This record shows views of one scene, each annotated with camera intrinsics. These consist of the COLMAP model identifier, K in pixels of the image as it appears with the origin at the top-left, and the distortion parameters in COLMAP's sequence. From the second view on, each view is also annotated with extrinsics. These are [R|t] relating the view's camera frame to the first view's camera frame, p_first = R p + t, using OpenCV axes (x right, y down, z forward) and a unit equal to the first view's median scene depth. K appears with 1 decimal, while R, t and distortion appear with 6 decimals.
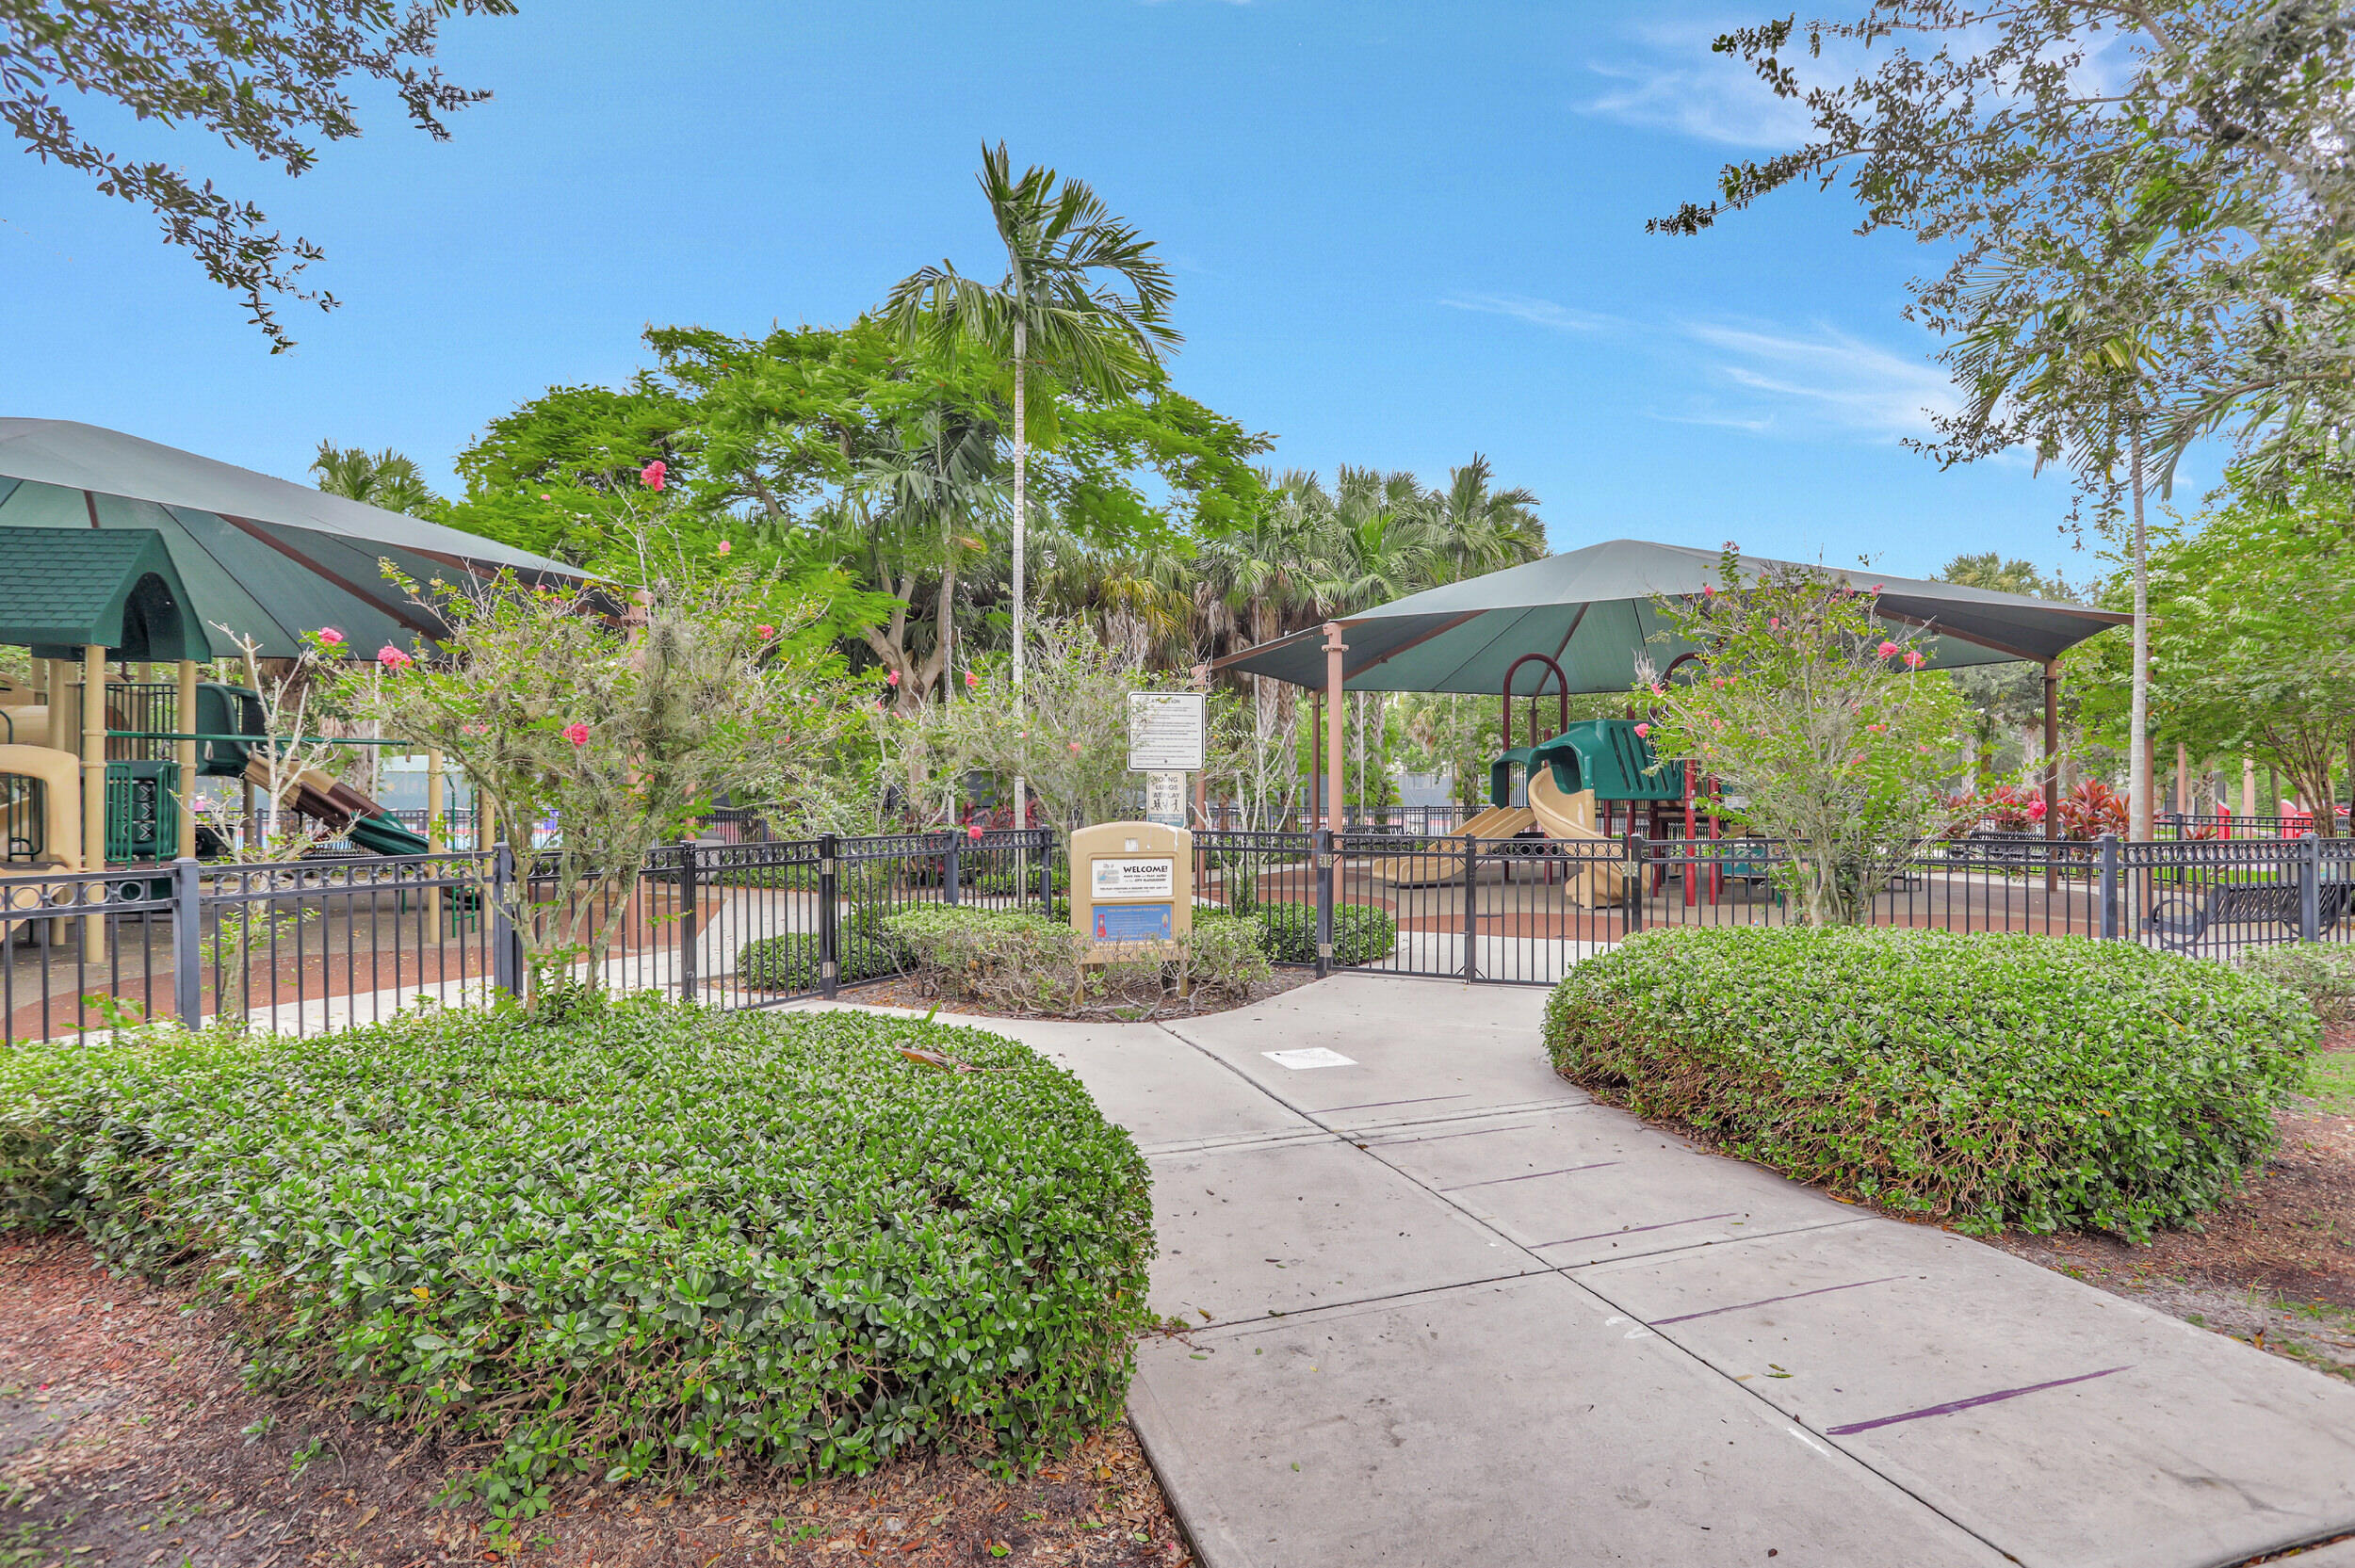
lens RADIAL K [[1227.9, 0, 1179.3], [0, 1227.9, 783.1], [0, 0, 1]] dist [-0.001163, -0.000149]
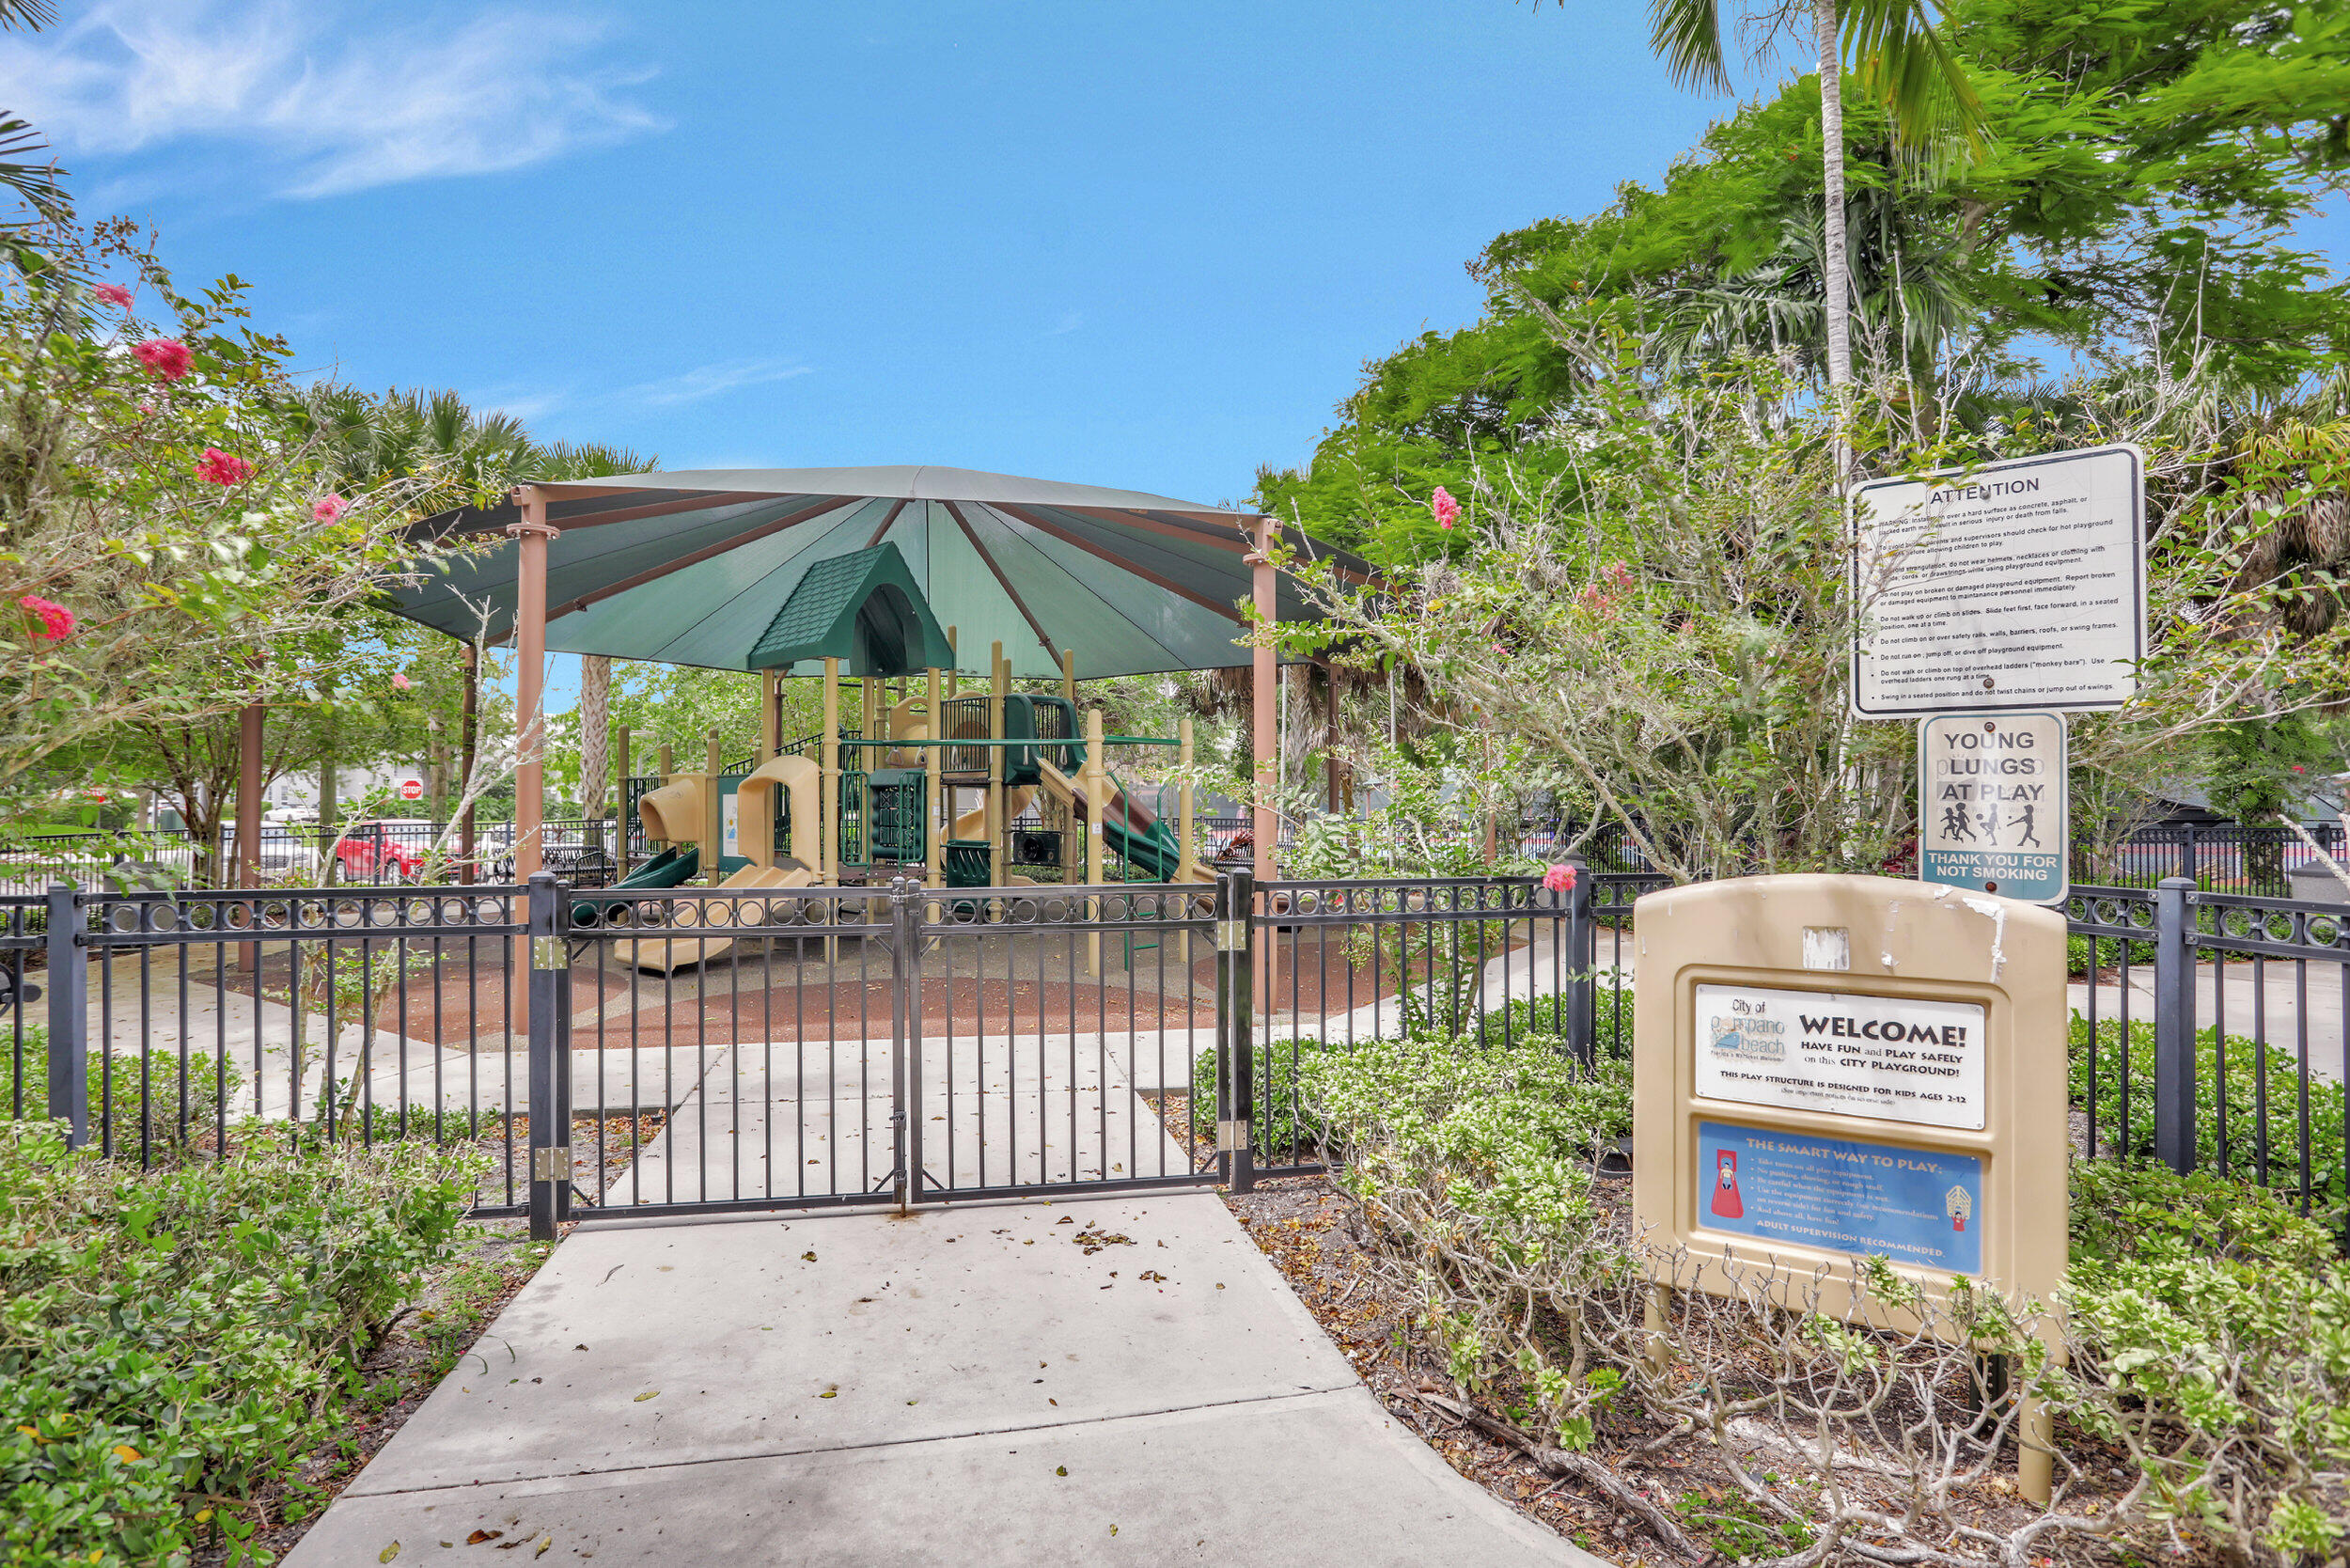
lens RADIAL K [[1225.5, 0, 1179.2], [0, 1225.5, 793.4], [0, 0, 1]] dist [-0.001163, -0.000149]
pose [[0.677433, -0.003266, -0.735577, 0.077585], [-0.003042, 0.999969, -0.007241, 0.012349], [0.735578, 0.007143, 0.677402, 0.635512]]
